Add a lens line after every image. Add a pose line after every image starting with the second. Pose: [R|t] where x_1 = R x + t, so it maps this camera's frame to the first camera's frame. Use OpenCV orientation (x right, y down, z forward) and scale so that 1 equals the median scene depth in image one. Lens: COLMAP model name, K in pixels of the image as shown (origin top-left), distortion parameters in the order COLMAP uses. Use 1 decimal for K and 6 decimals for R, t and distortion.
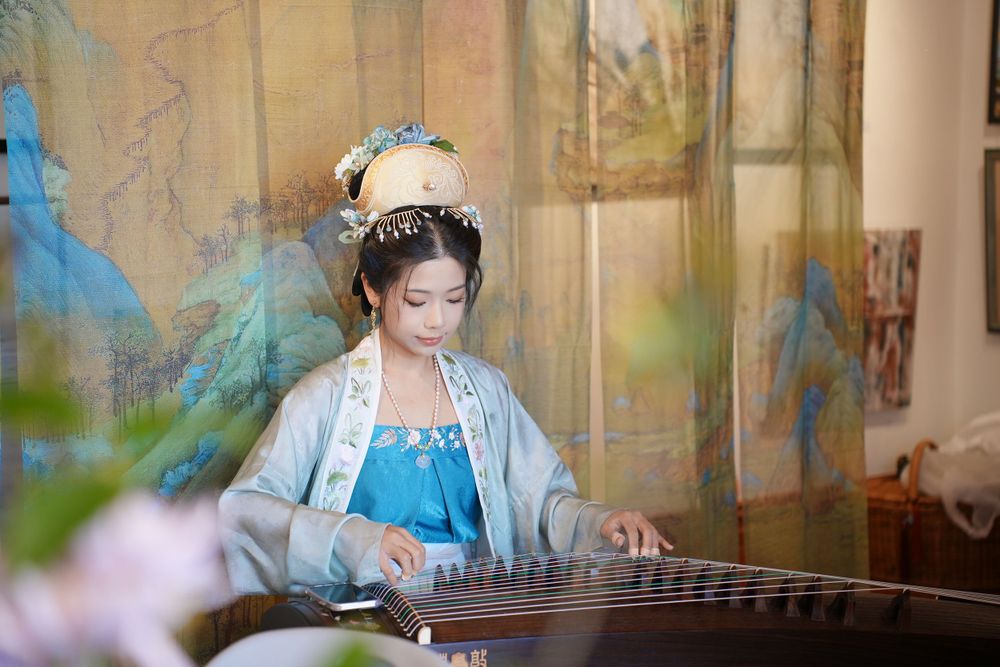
lens RADIAL K [[2093.4, 0, 522.1], [0, 2093.4, 337.3], [0, 0, 1]] dist [0.675711, 0.000000]
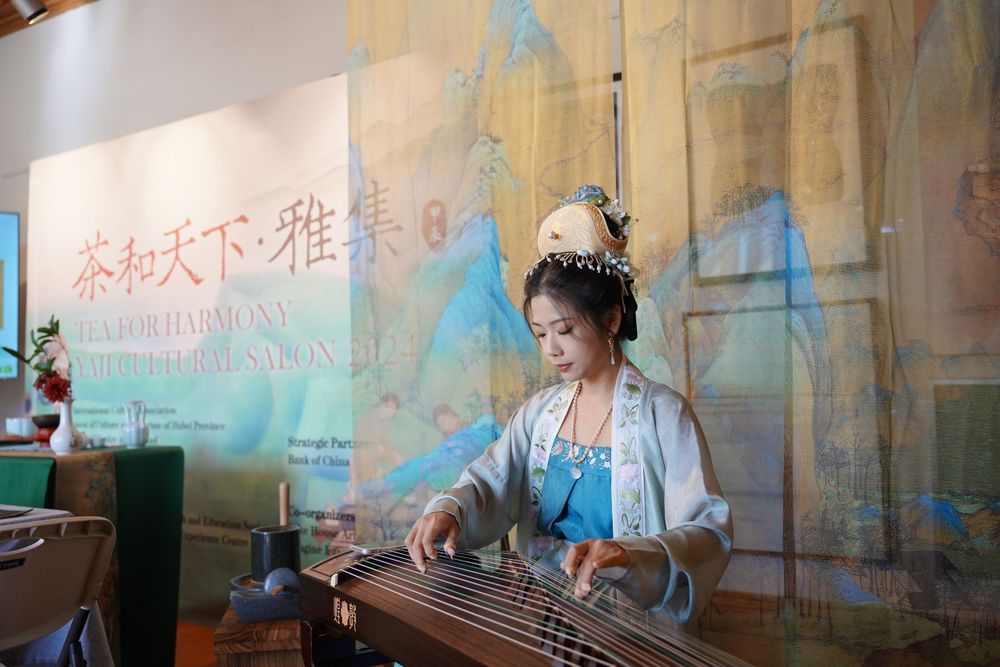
lens RADIAL K [[904.2, 0, 500.8], [0, 904.2, 340.0], [0, 0, 1]] dist [0.011501, -0.033302]
pose [[0.205952, -0.037719, -0.977835, 0.406982], [-0.074334, 0.995767, -0.054068, 0.016457], [0.975735, 0.083822, 0.202277, 0.783252]]
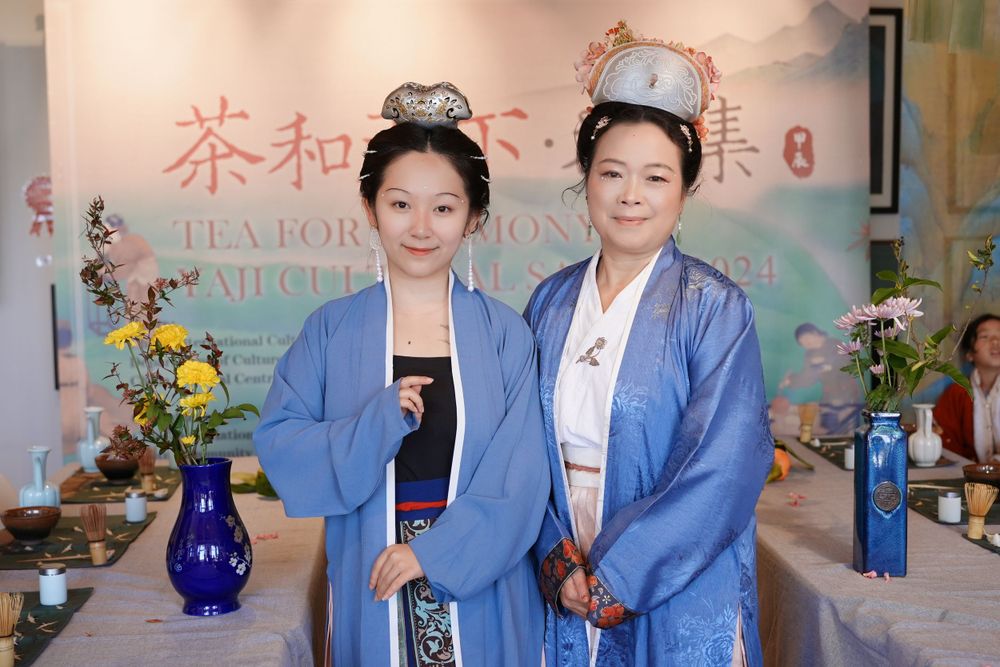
lens RADIAL K [[1479.2, 0, 502.3], [0, 1479.2, 317.0], [0, 0, 1]] dist [-0.001673, 0.000000]
pose [[0.772793, 0.046464, -0.632955, 0.256850], [-0.055695, 0.998434, 0.005293, 0.037114], [0.632210, 0.031162, 0.774170, -0.430131]]
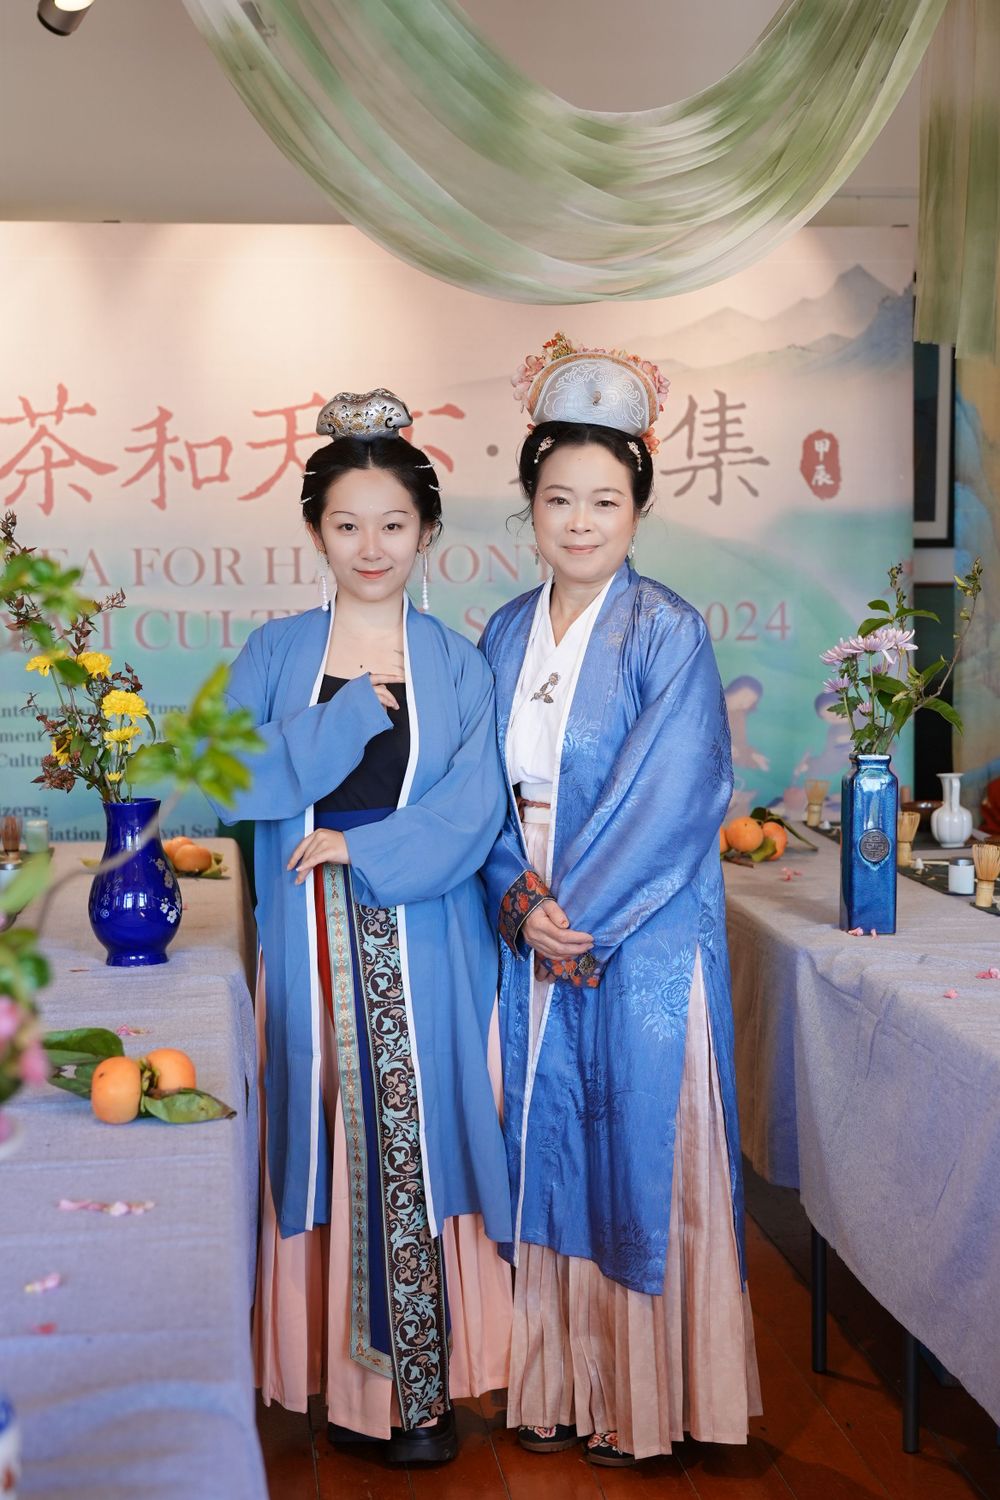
lens RADIAL K [[2361.8, 0, 496.9], [0, 2361.8, 743.1], [0, 0, 1]] dist [0.016710, 0.000000]
pose [[0.798043, 0.055062, -0.600079, 0.434477], [-0.059711, 0.998141, 0.012178, 0.067496], [0.599634, 0.026113, 0.799848, -0.680600]]
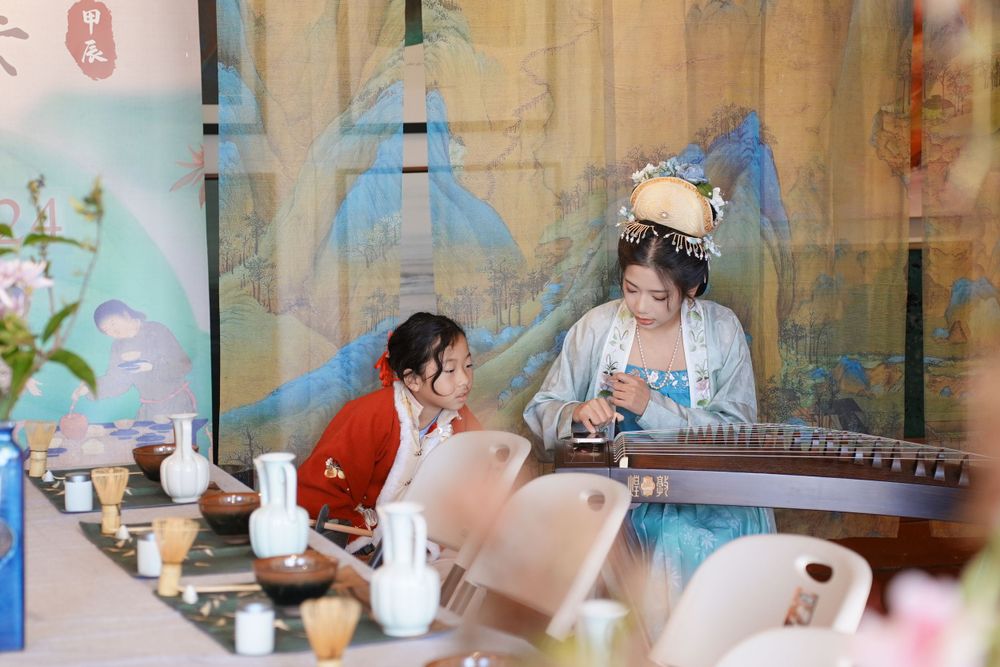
lens RADIAL K [[2426.1, 0, 498.1], [0, 2426.1, 341.7], [0, 0, 1]] dist [0.327415, 0.000000]
pose [[0.912324, 0.038962, -0.407611, 0.448327], [-0.037153, 0.999233, 0.012356, 0.031870], [0.407780, 0.003871, 0.913072, -0.463383]]
